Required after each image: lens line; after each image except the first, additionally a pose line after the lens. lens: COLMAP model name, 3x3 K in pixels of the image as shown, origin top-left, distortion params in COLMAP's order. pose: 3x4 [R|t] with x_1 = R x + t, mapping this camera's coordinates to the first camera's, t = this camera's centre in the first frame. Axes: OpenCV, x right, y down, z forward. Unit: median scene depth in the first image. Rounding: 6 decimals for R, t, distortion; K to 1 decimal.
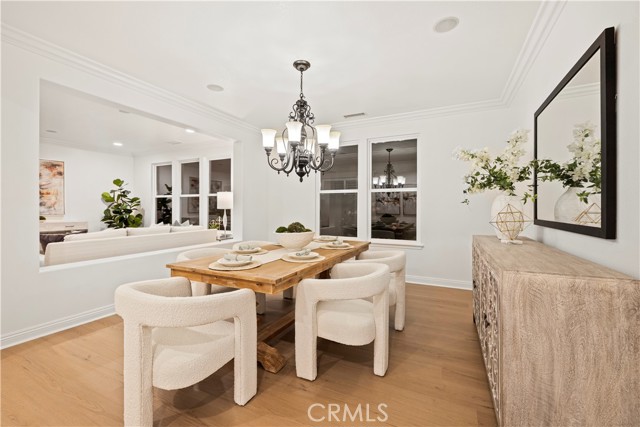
lens RADIAL K [[269.8, 0, 319.7], [0, 269.8, 210.0], [0, 0, 1]] dist [-0.001229, -0.000046]
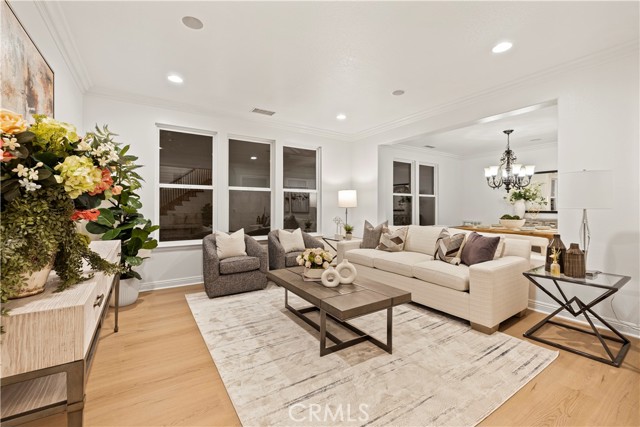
lens RADIAL K [[269.8, 0, 320.2], [0, 269.8, 208.5], [0, 0, 1]] dist [-0.001229, -0.000046]
pose [[0.497381, -0.010676, 0.867467, -0.839521], [0.008543, 0.999936, 0.007408, -0.005642], [-0.867490, 0.003727, 0.497440, 0.419475]]
